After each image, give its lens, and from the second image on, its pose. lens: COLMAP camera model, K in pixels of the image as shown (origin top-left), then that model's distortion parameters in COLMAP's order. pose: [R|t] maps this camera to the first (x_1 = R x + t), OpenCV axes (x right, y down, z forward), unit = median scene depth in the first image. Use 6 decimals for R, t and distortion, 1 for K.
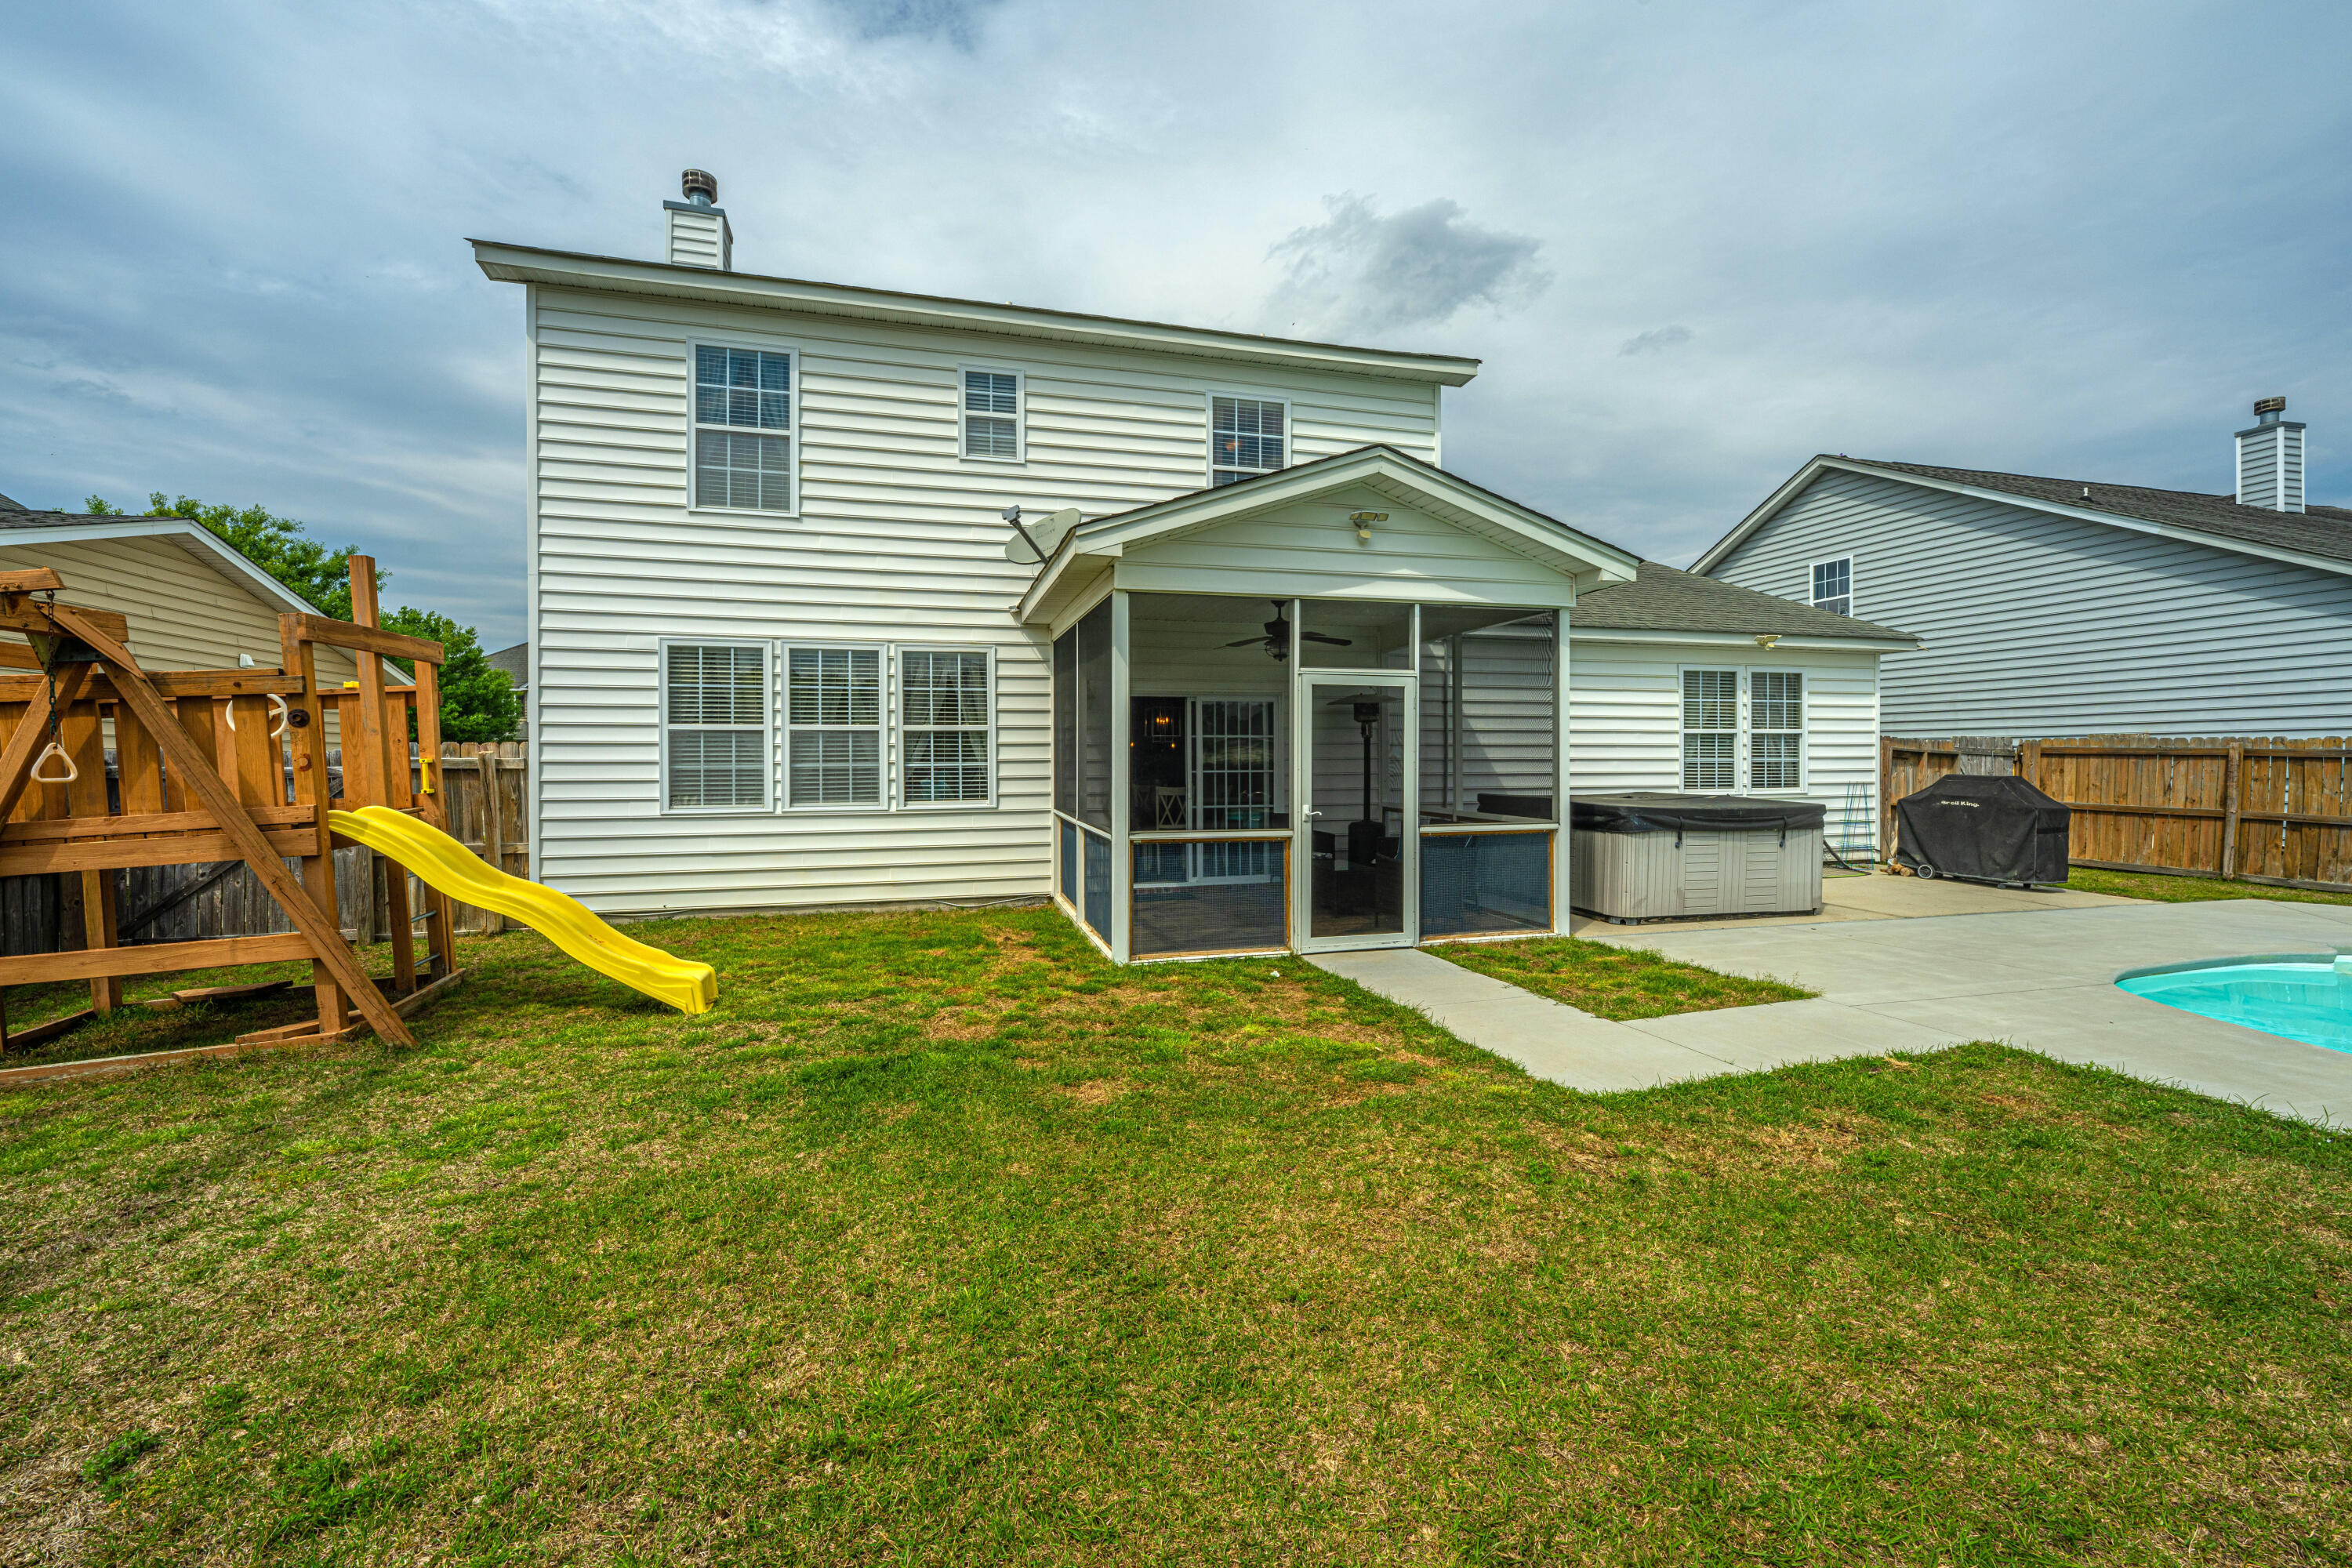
lens RADIAL K [[939.2, 0, 1186.4], [0, 939.2, 756.9], [0, 0, 1]] dist [-0.000626, -0.000072]
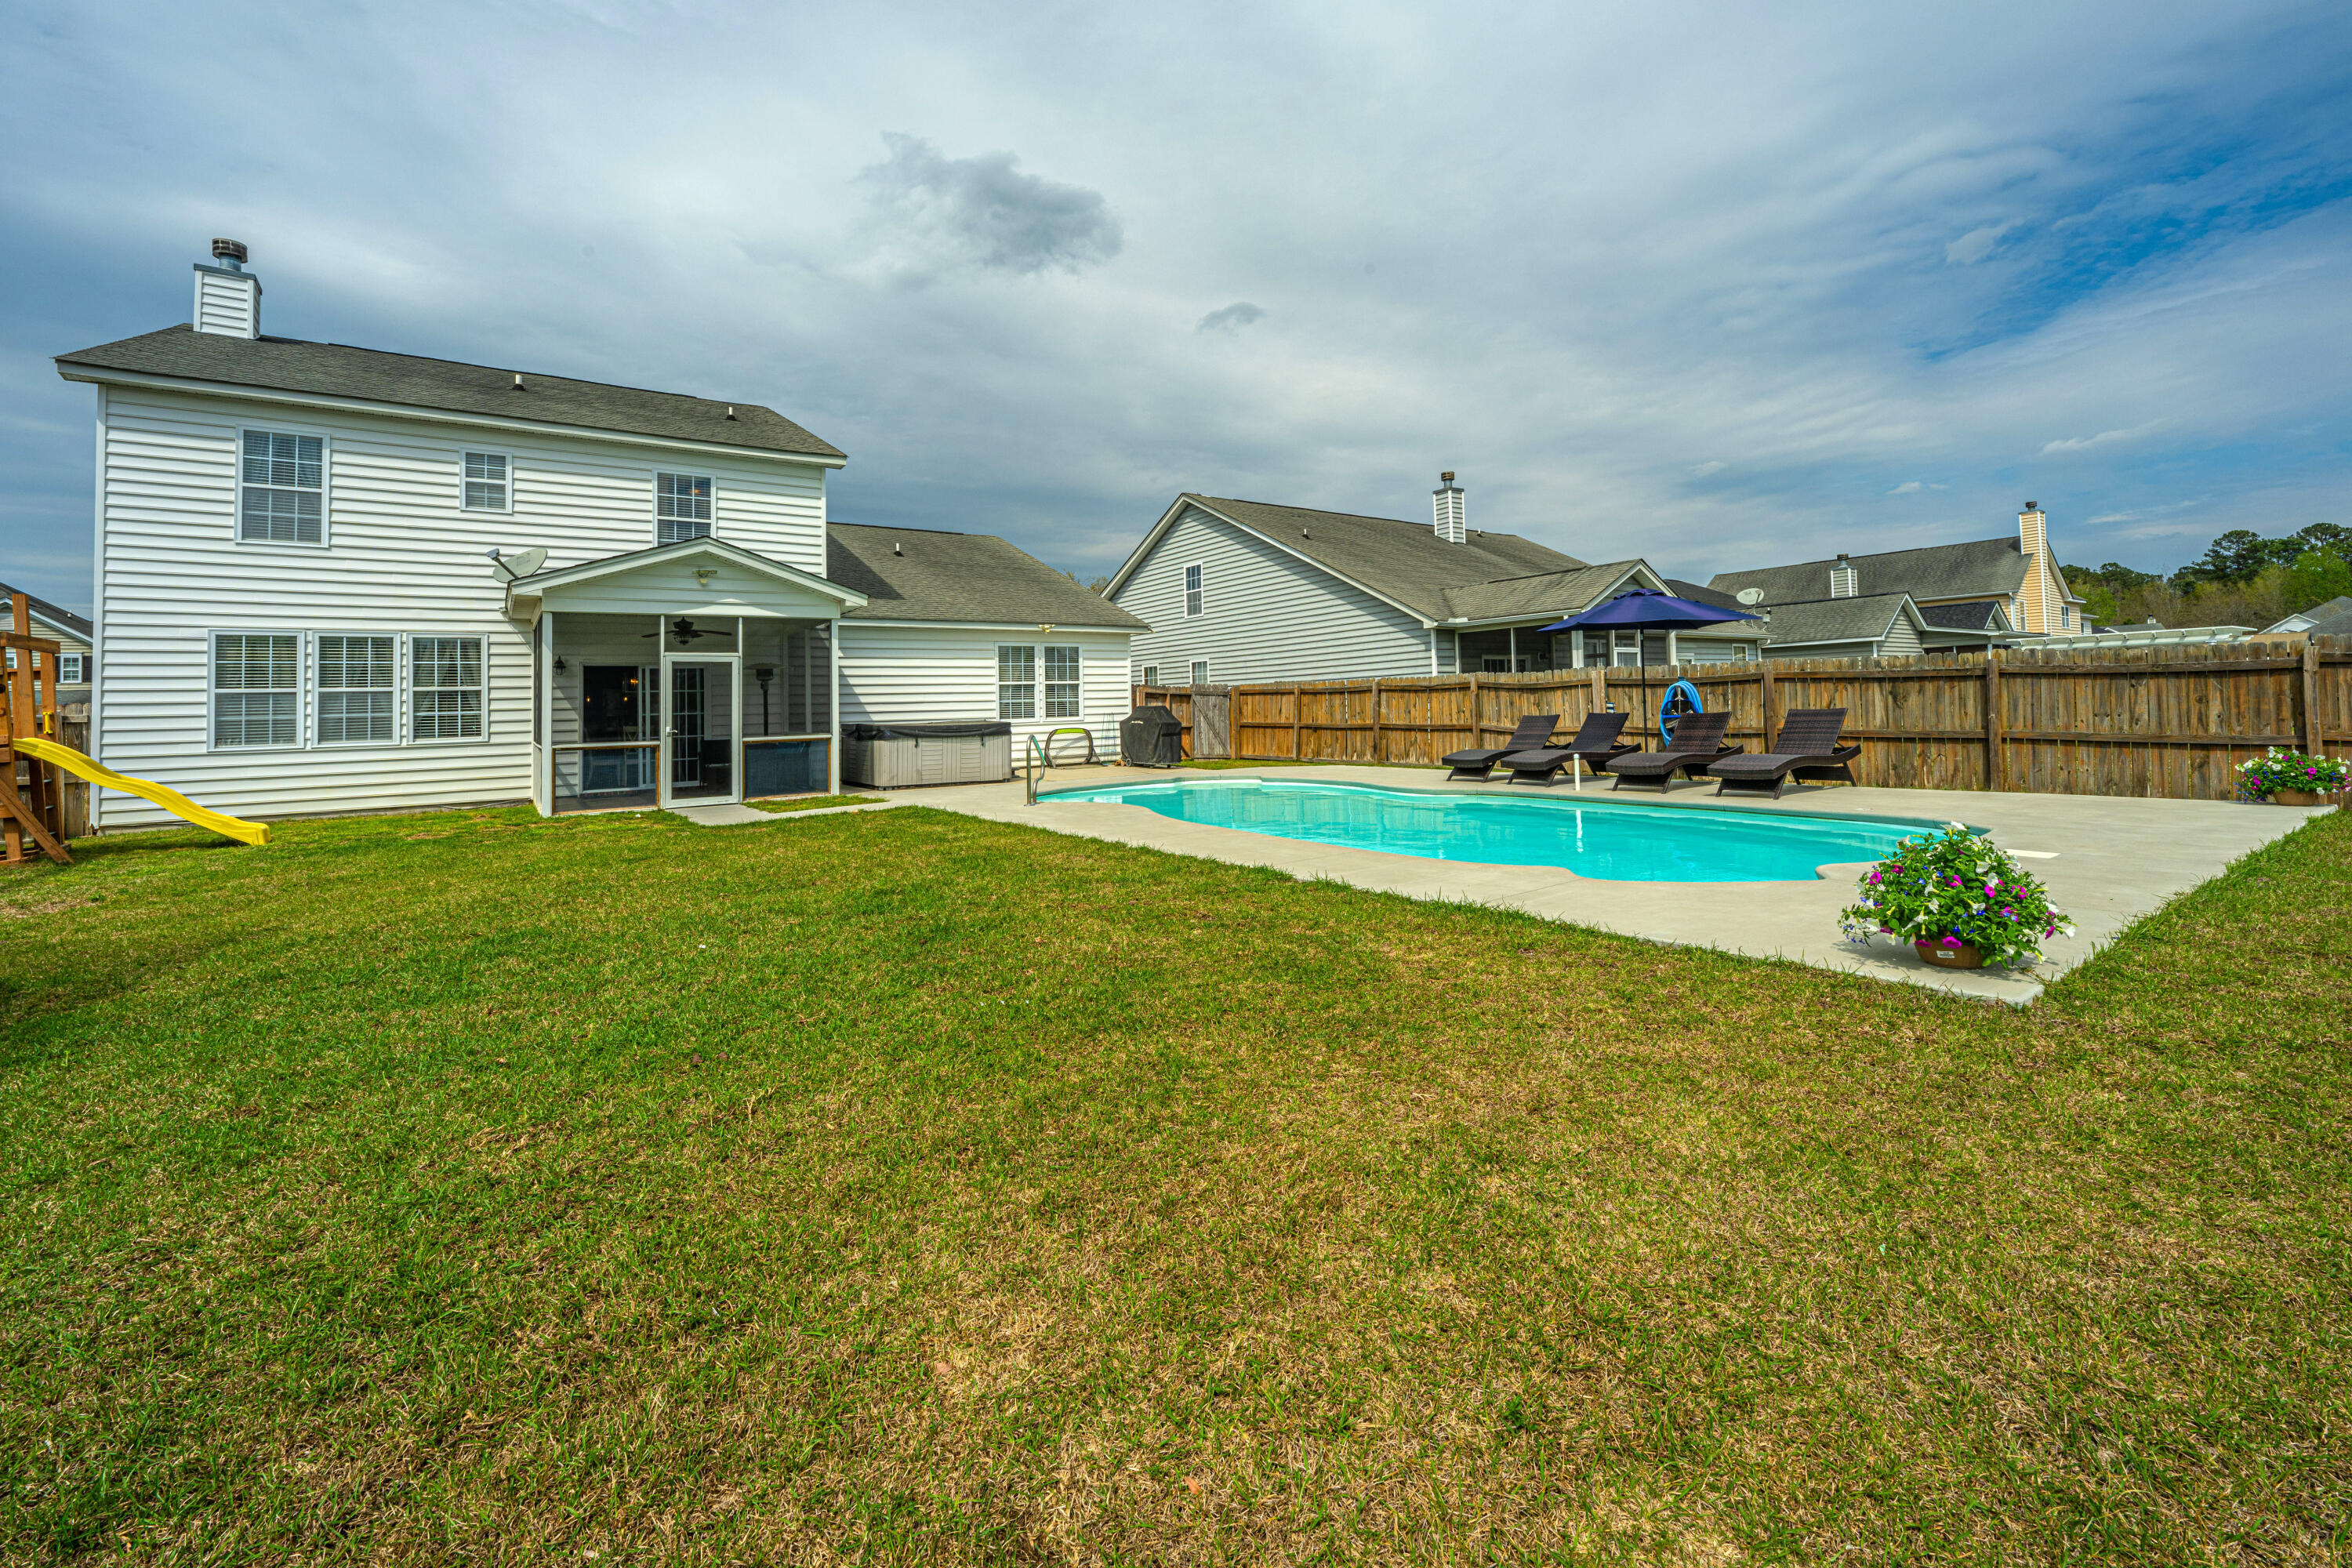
lens RADIAL K [[969.7, 0, 1175.4], [0, 969.7, 665.1], [0, 0, 1]] dist [-0.000412, 0.000032]
pose [[0.943447, -0.008523, 0.331413, 0.328665], [0.025224, 0.998617, -0.046123, 0.032305], [-0.330562, 0.051874, 0.942358, -0.845717]]
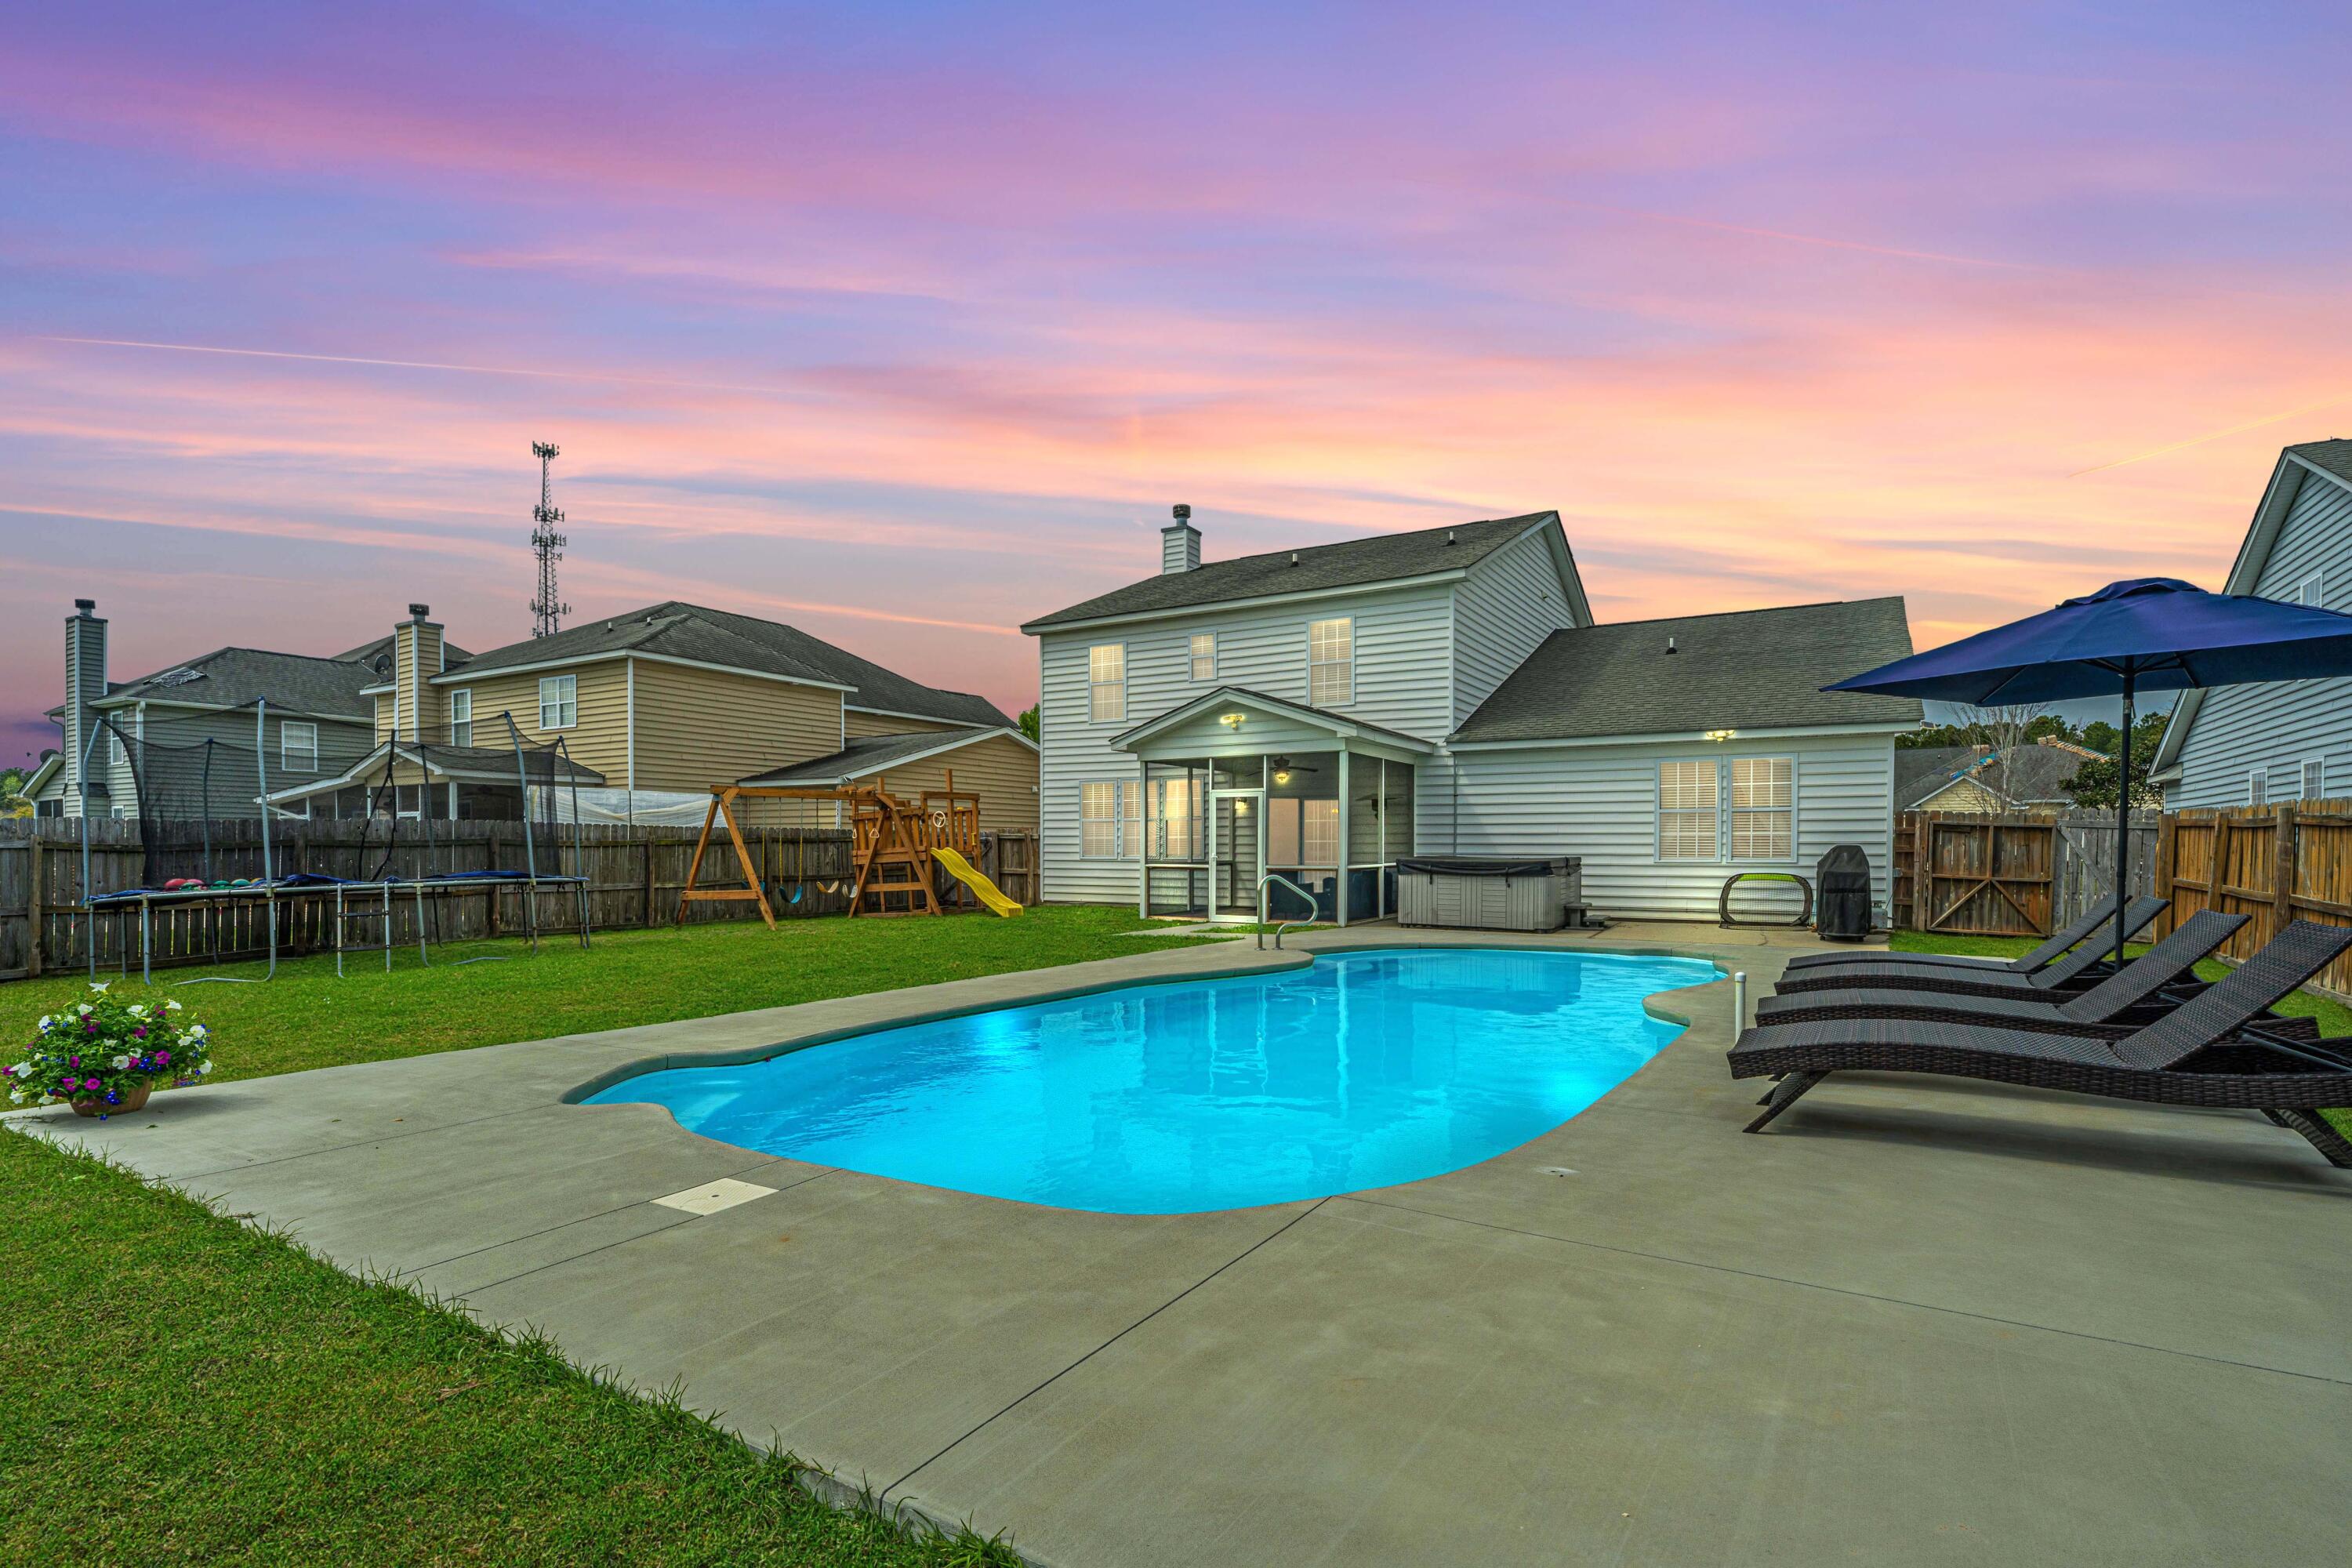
lens RADIAL K [[1115.0, 0, 1184.4], [0, 1115.0, 818.6], [0, 0, 1]] dist [-0.000244, -0.000327]
pose [[0.687174, -0.014010, -0.726358, 1.475992], [-0.002758, 0.999757, -0.021893, 0.021369], [0.726488, 0.017048, 0.686968, -0.620148]]
